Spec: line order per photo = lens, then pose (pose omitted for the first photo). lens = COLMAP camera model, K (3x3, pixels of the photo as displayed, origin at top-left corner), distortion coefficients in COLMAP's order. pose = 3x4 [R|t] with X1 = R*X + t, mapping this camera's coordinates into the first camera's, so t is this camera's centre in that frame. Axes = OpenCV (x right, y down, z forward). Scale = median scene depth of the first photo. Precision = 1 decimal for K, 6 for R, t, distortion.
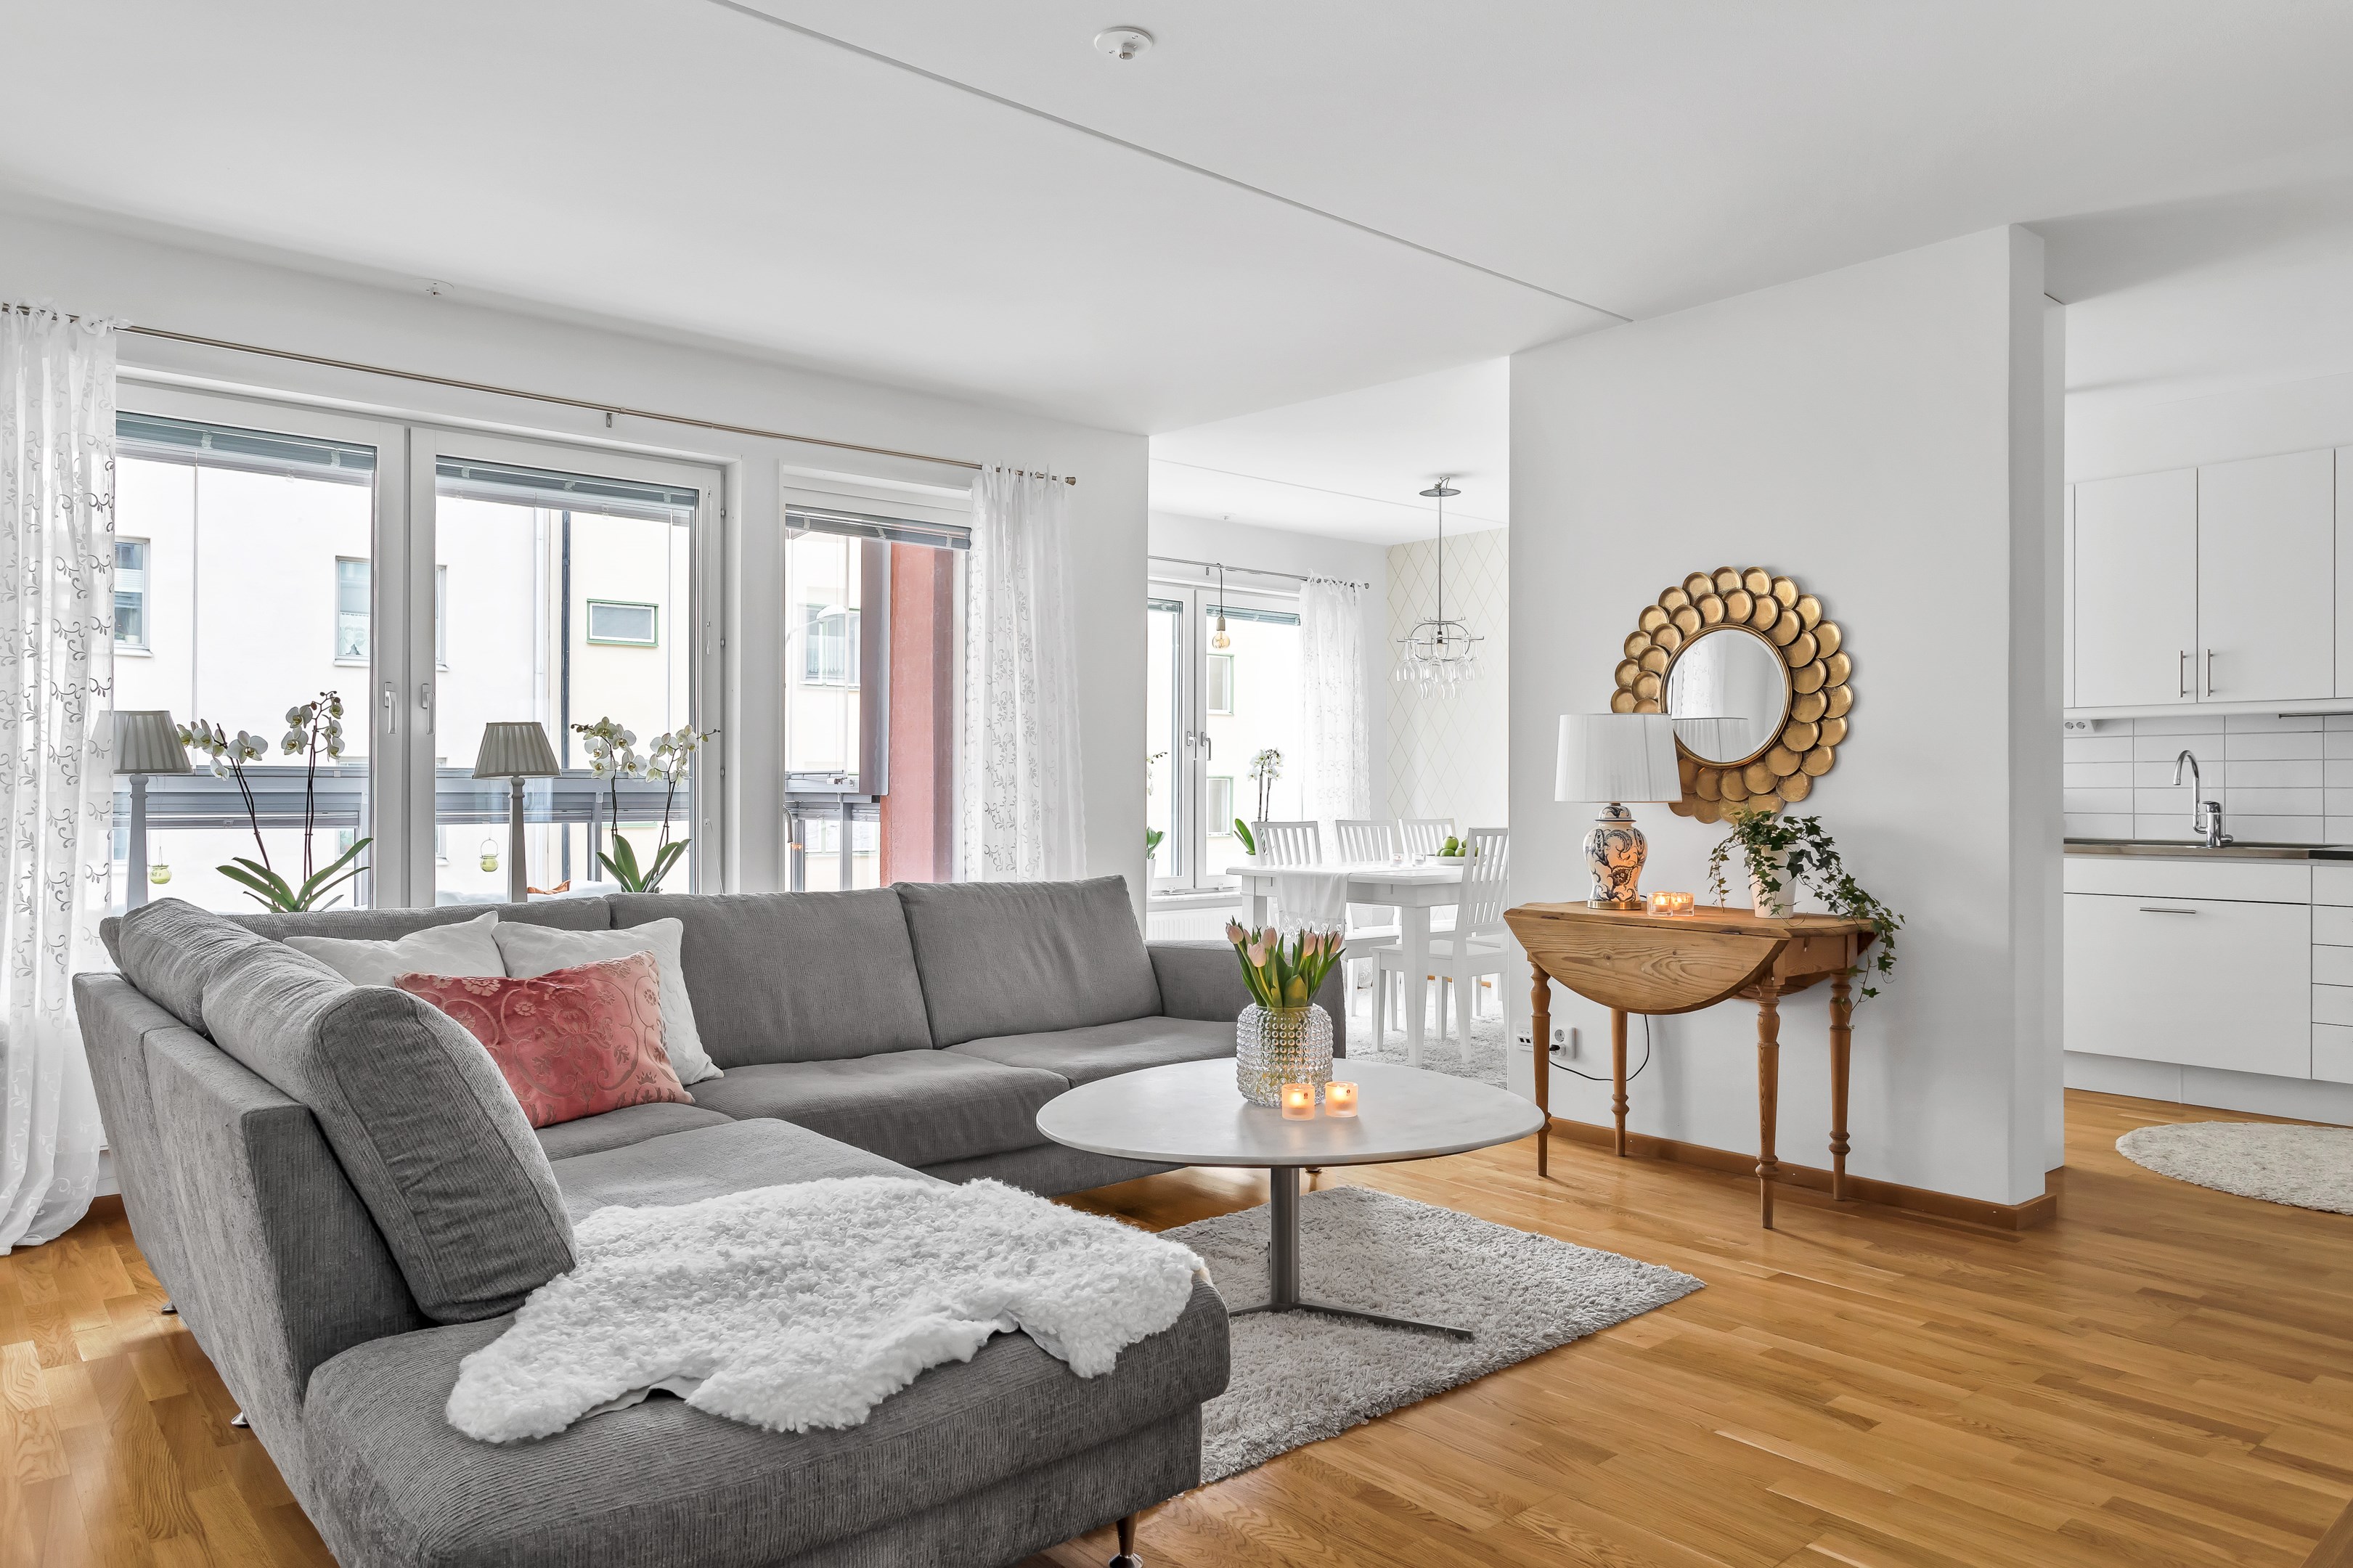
lens RADIAL K [[1542.3, 0, 1176.5], [0, 1542.3, 784.0], [0, 0, 1]] dist [-0.006160, -0.001822]
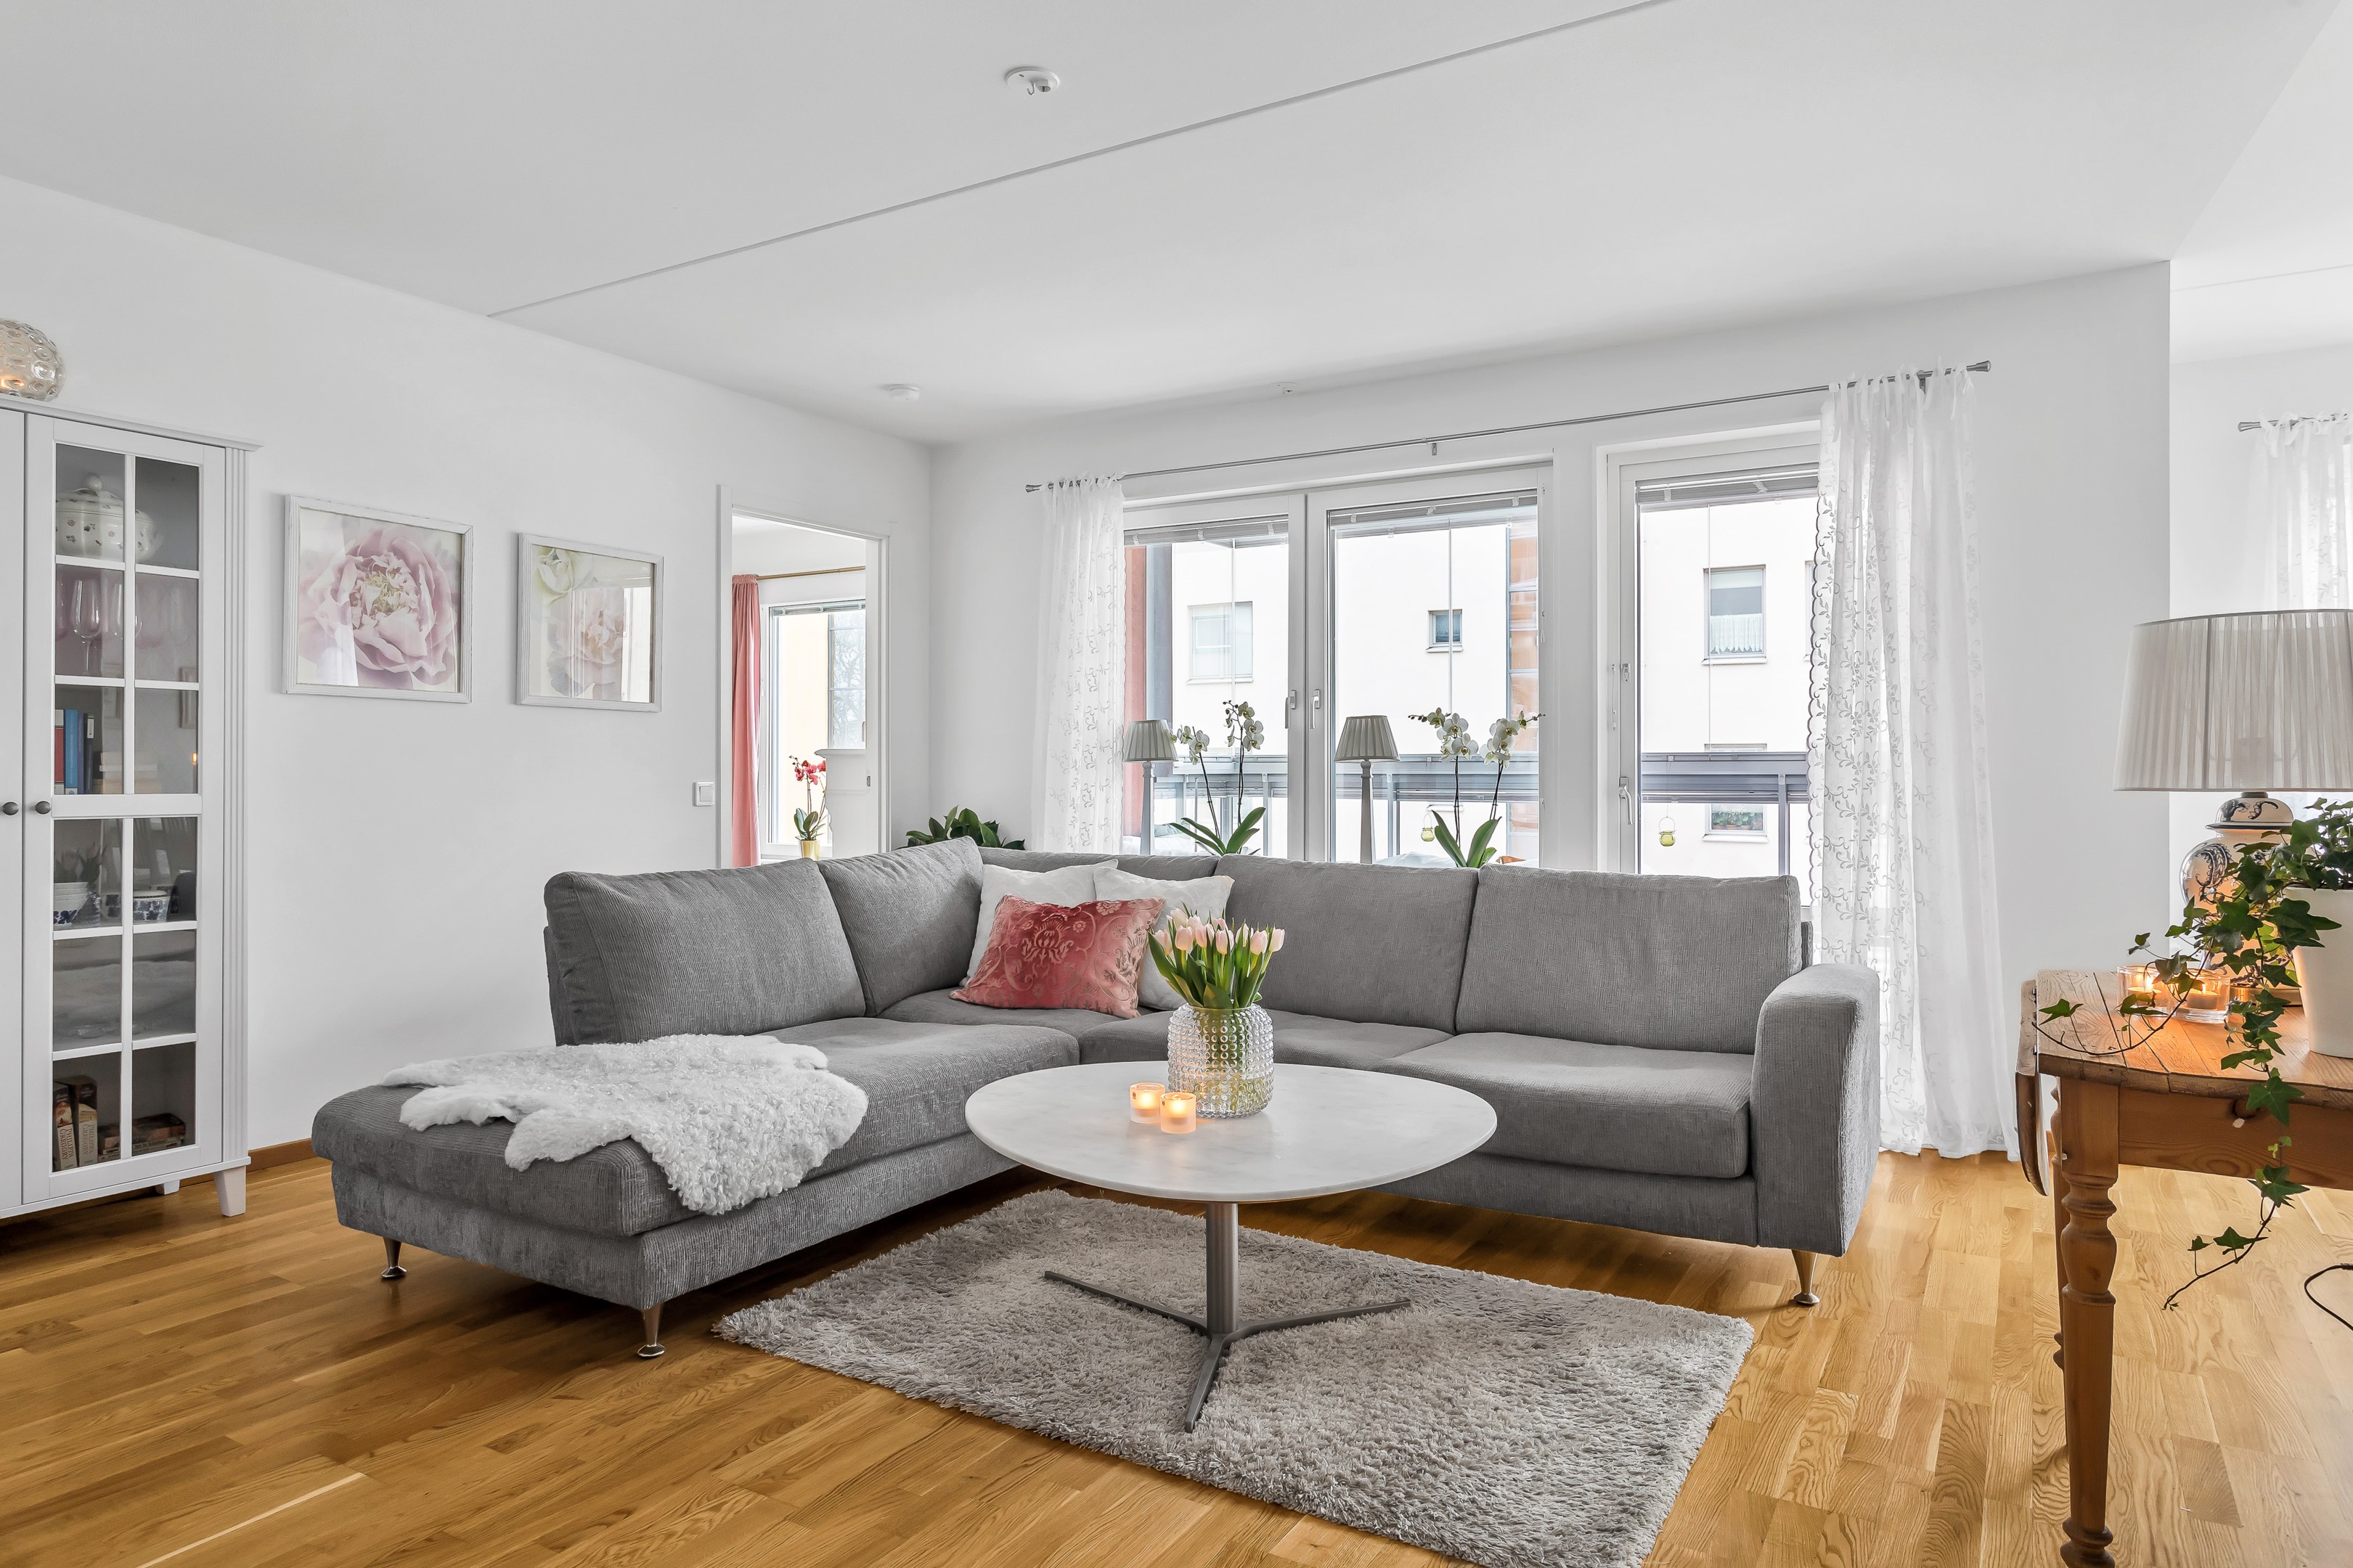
lens RADIAL K [[1436.9, 0, 1176.5], [0, 1436.9, 784.0], [0, 0, 1]] dist [-0.036566, 0.000287]
pose [[0.299812, 0.006387, -0.953977, 0.615377], [0.004819, 0.999955, 0.008209, 0.003737], [0.953986, -0.007059, 0.299767, 0.514436]]
